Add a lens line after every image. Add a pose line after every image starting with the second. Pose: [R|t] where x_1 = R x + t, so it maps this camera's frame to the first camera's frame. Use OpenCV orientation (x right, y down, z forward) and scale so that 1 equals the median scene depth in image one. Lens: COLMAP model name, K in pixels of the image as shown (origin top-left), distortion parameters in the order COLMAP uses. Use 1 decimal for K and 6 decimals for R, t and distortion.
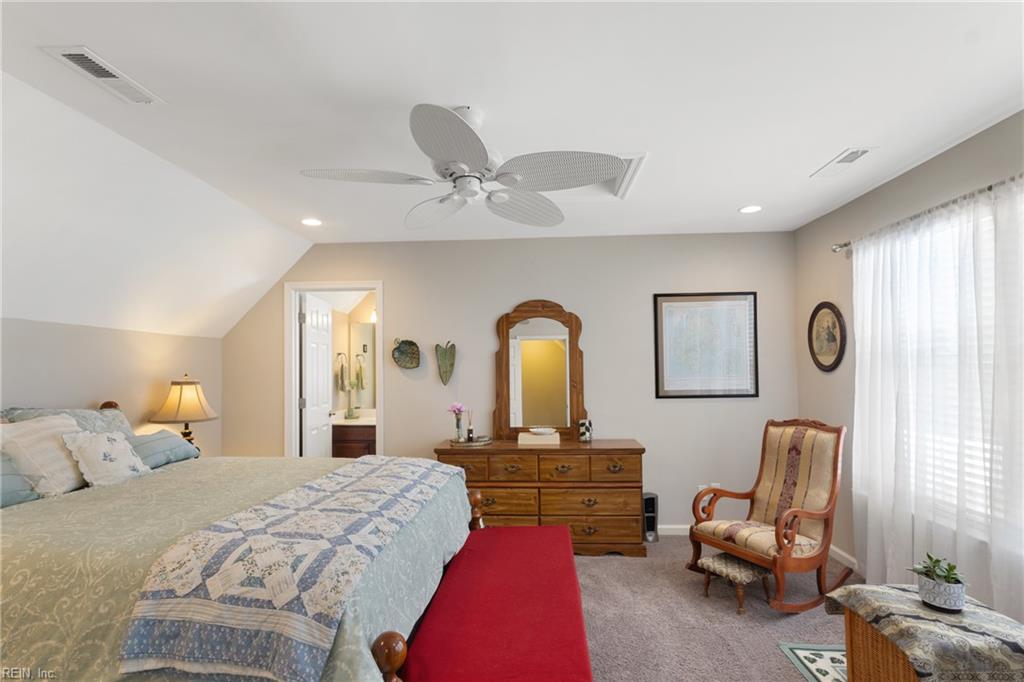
lens RADIAL K [[481.8, 0, 503.3], [0, 481.8, 361.0], [0, 0, 1]] dist [0.005787, -0.001514]
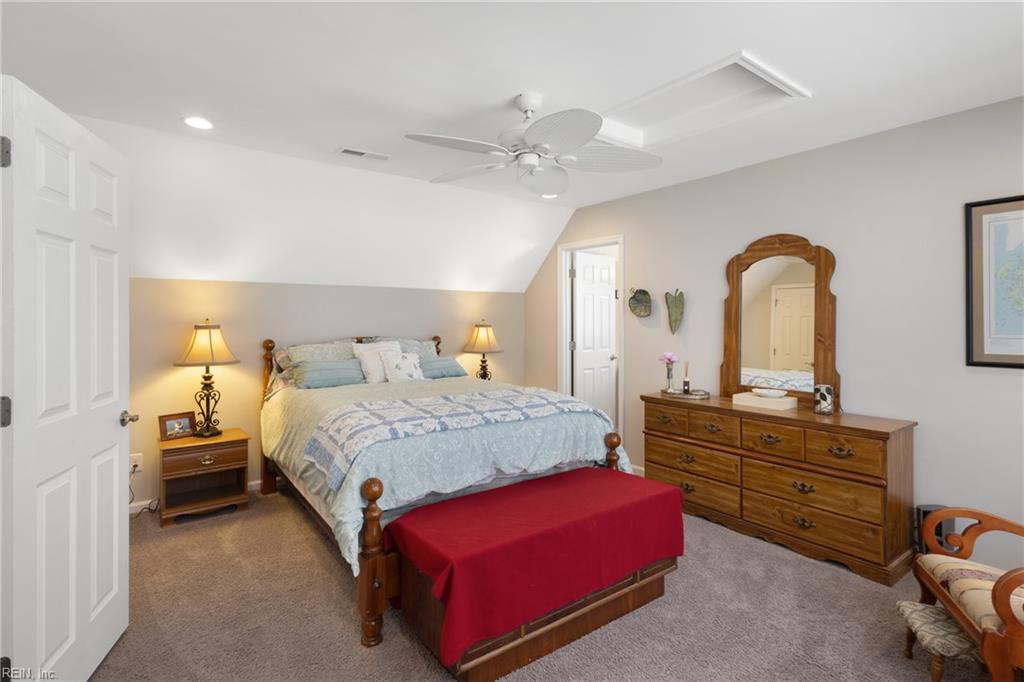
lens RADIAL K [[481.8, 0, 478.6], [0, 481.8, 318.8], [0, 0, 1]] dist [0.005787, -0.001514]
pose [[0.632873, 0.010029, -0.774191, 0.419109], [0.005446, 0.999834, 0.017403, 0.000059], [0.774236, -0.015230, 0.632713, 0.085816]]
